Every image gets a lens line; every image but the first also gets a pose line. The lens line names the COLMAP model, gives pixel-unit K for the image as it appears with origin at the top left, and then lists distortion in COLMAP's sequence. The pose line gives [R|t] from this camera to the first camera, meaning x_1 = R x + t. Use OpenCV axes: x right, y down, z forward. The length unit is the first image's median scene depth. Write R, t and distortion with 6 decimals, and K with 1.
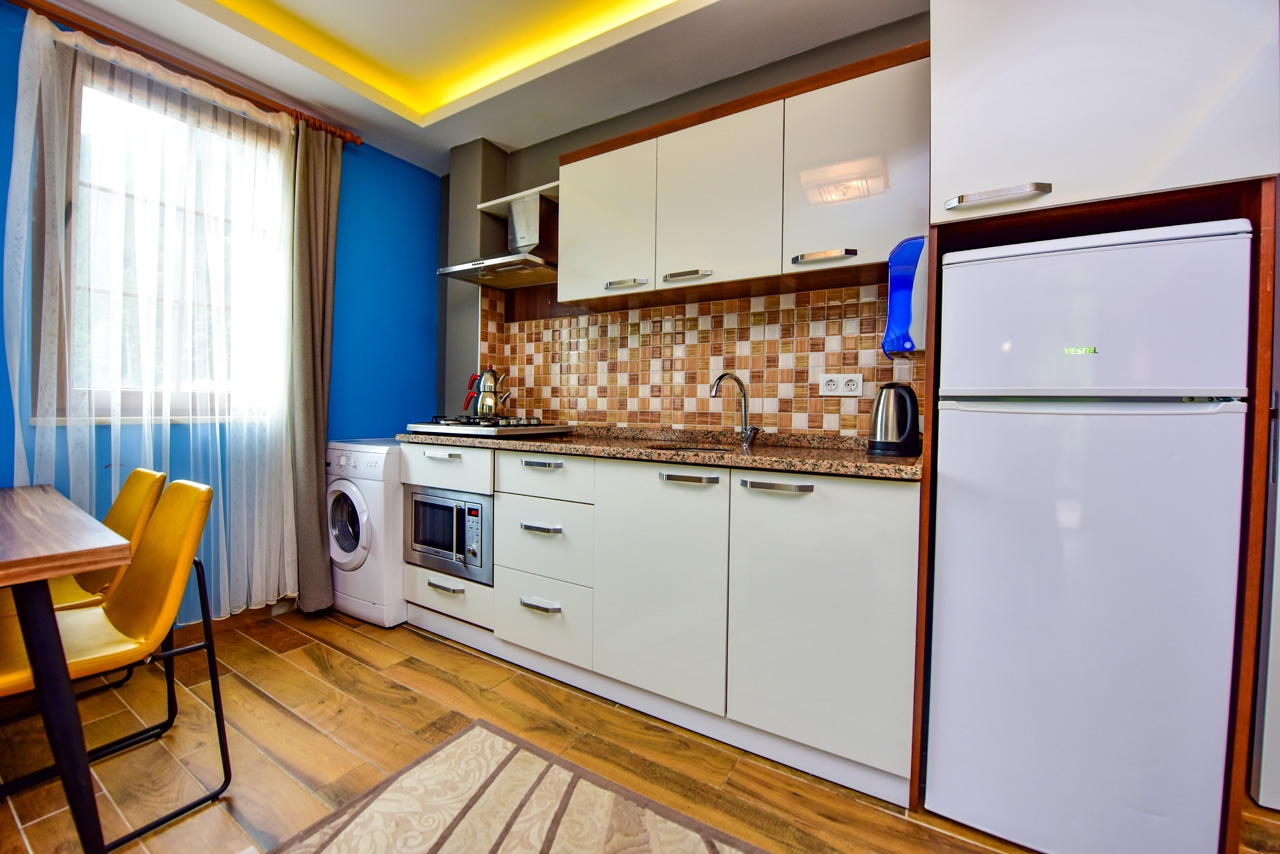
lens RADIAL K [[509.0, 0, 640.9], [0, 509.0, 416.1], [0, 0, 1]] dist [-0.014862, -0.002699]
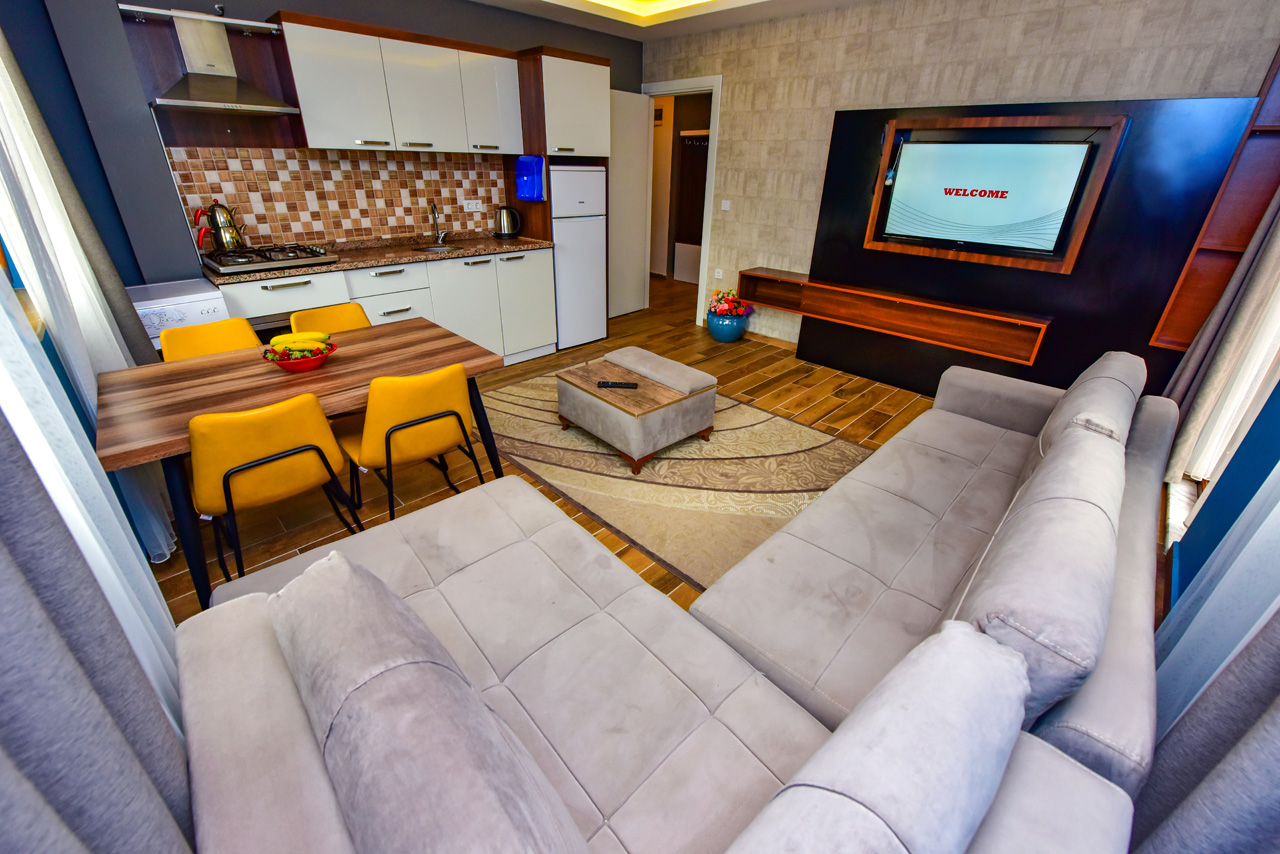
lens RADIAL K [[509.0, 0, 640.9], [0, 509.0, 416.1], [0, 0, 1]] dist [-0.014862, -0.002699]
pose [[0.229776, -0.438374, 0.868925, -1.506639], [-0.003826, 0.892400, 0.451229, -0.215213], [-0.973236, -0.107006, 0.203375, -0.163799]]
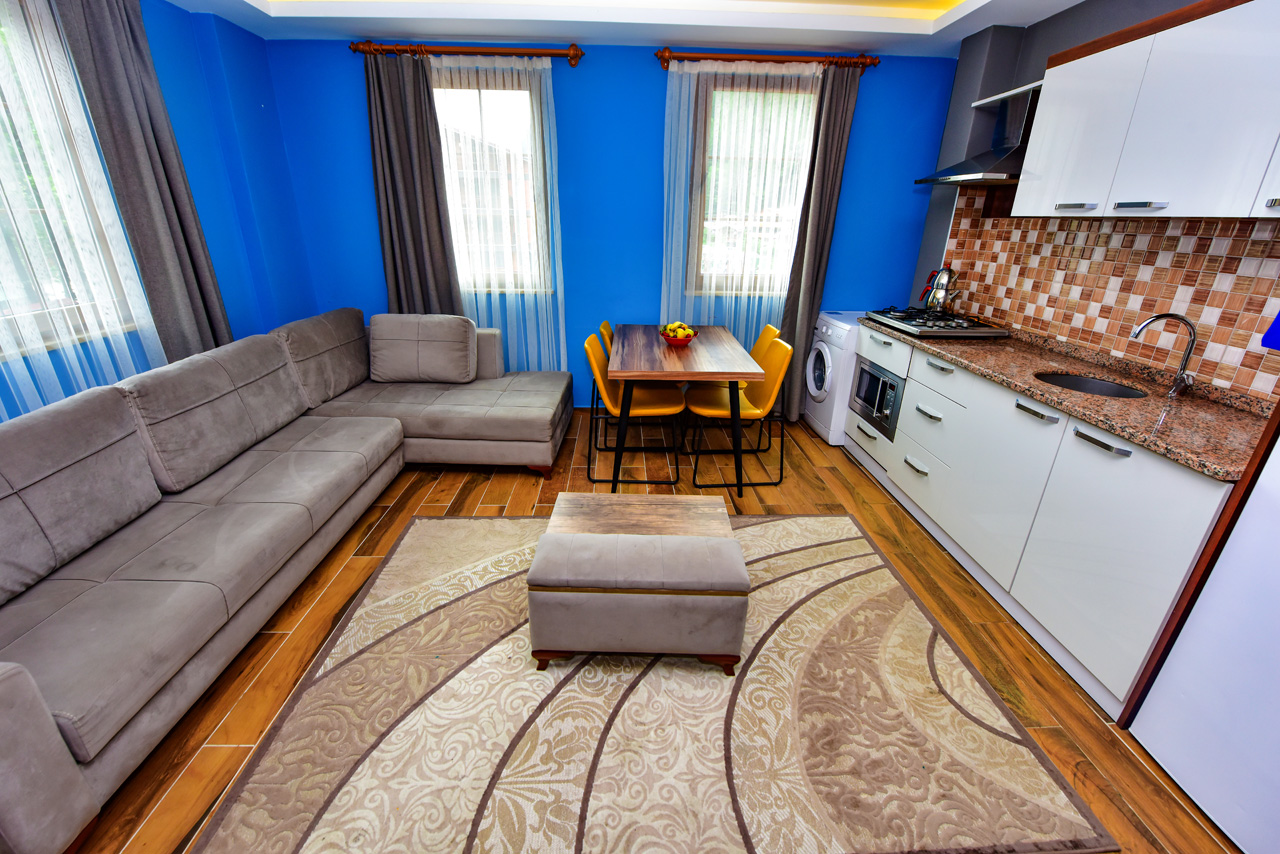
lens RADIAL K [[509.0, 0, 640.9], [0, 509.0, 416.1], [0, 0, 1]] dist [-0.014862, -0.002699]
pose [[0.553730, 0.295913, -0.778343, 0.384403], [-0.022855, 0.939776, 0.341027, -0.189180], [0.832383, -0.171048, 0.527145, -0.295340]]
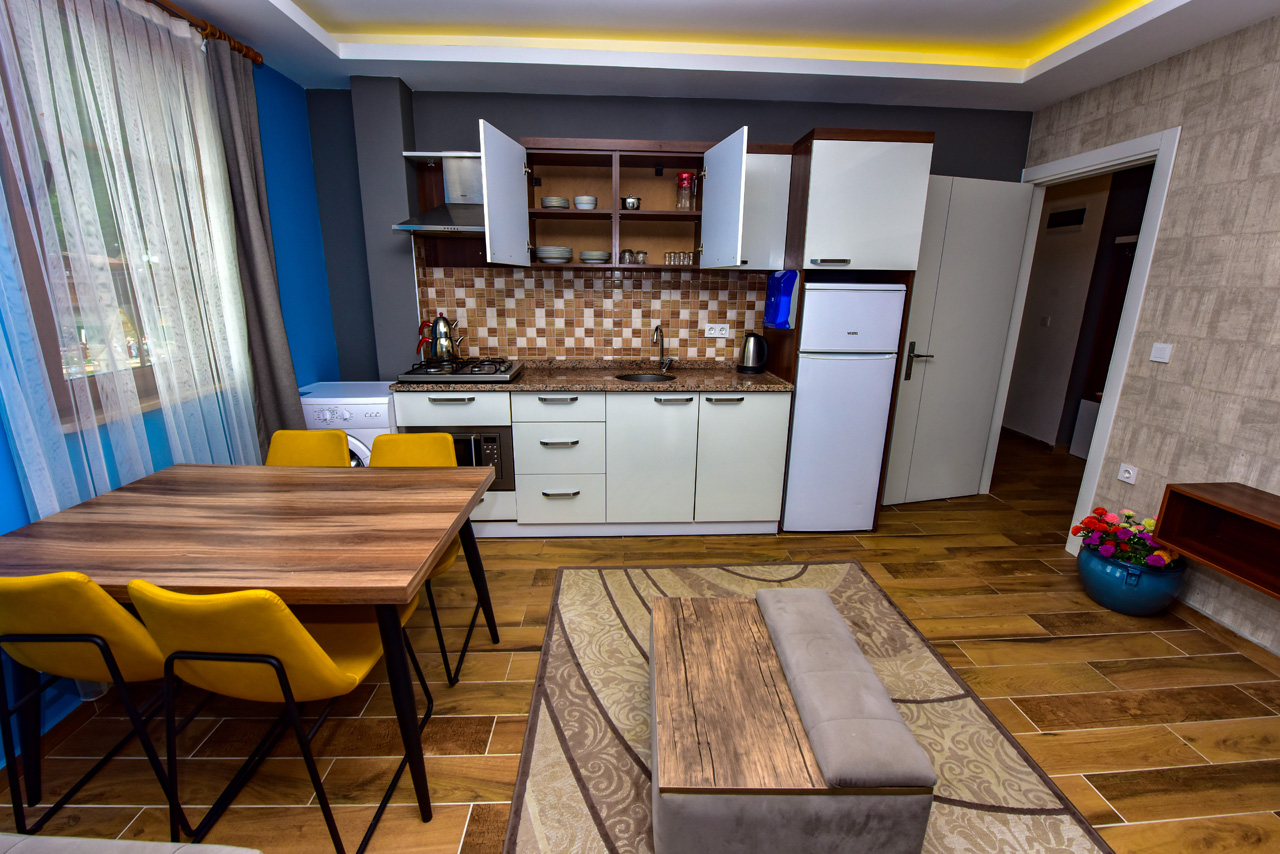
lens RADIAL K [[509.0, 0, 640.9], [0, 509.0, 416.1], [0, 0, 1]] dist [-0.014862, -0.002699]
pose [[0.826584, -0.144055, 0.544065, -0.719747], [0.008924, 0.969922, 0.243253, -0.185177], [-0.562742, -0.196214, 0.803007, -0.247956]]
